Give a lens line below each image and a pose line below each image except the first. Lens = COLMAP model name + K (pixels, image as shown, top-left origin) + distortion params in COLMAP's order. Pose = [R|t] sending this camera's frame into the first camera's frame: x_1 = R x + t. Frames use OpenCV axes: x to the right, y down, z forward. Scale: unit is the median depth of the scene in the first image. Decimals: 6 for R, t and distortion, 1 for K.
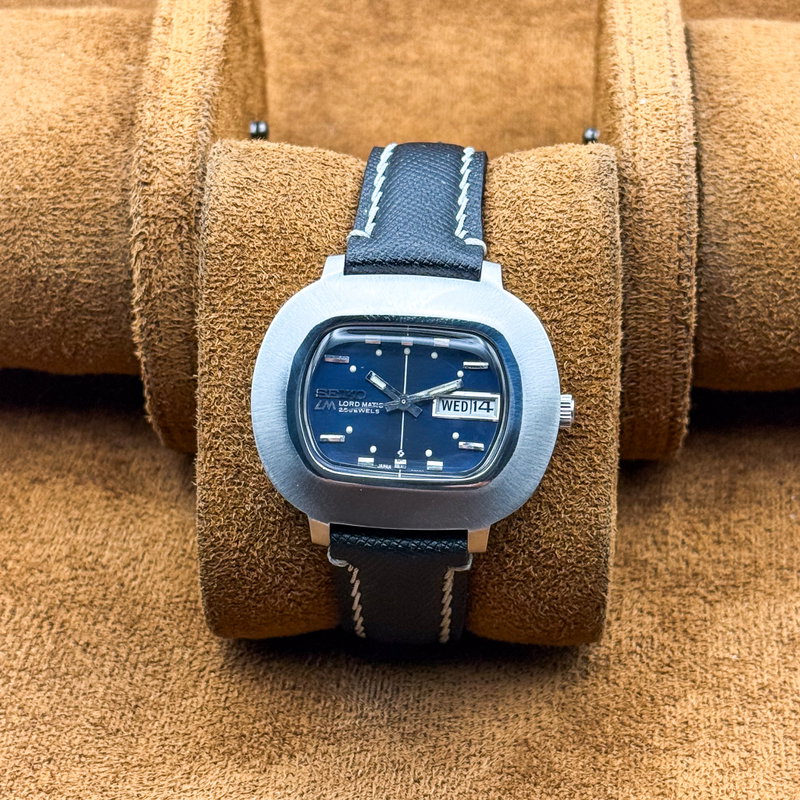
lens RADIAL K [[2073.5, 0, 399.0], [0, 2073.5, 405.1], [0, 0, 1]] dist [0.126326, 0.000000]
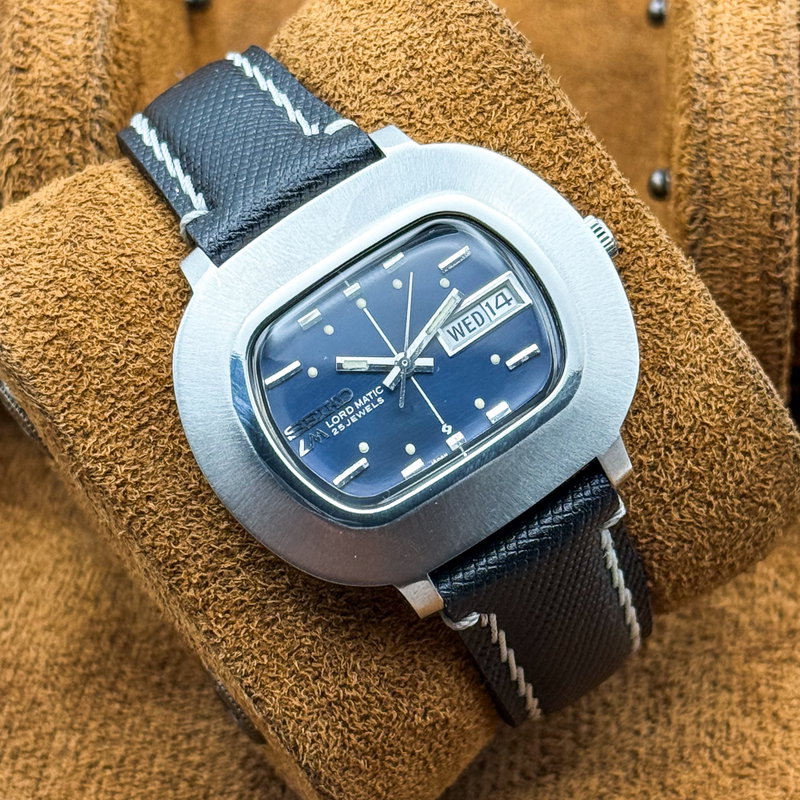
lens RADIAL K [[2531.7, 0, 394.8], [0, 2531.7, 404.2], [0, 0, 1]] dist [0.174344, 0.000000]
pose [[0.790515, -0.590676, 0.161826, -0.136860], [0.603993, 0.795641, -0.046348, 0.043720], [-0.101379, 0.134380, 0.985730, 0.190326]]
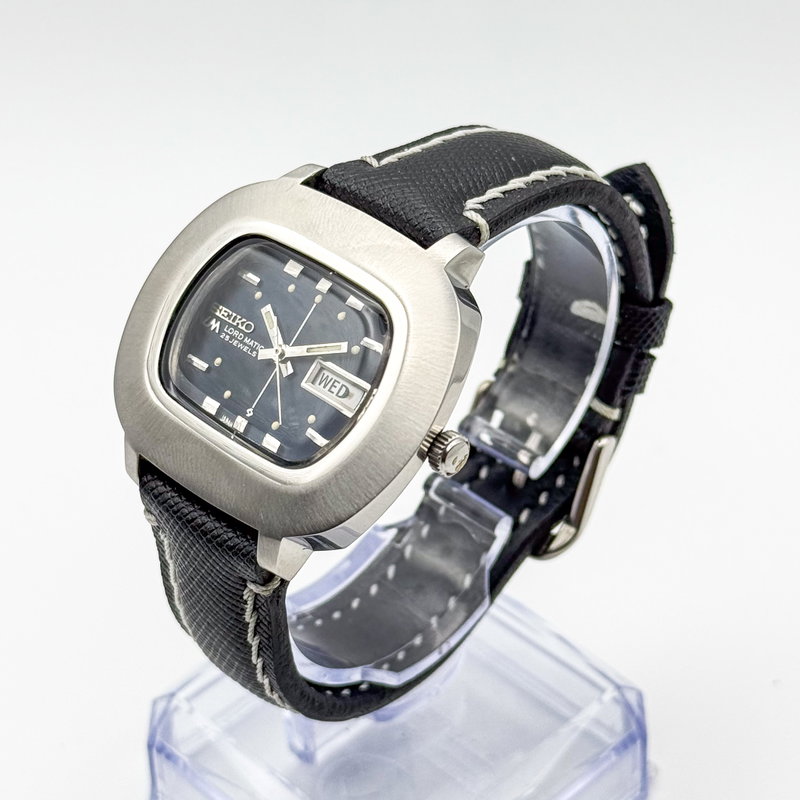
lens RADIAL K [[2073.5, 0, 406.0], [0, 2073.5, 397.6], [0, 0, 1]] dist [0.126326, 0.000000]
pose [[0.774558, 0.385192, -0.501685, 0.422812], [-0.457903, 0.888660, -0.024651, 0.010473], [0.436332, 0.248817, 0.864699, 0.346895]]
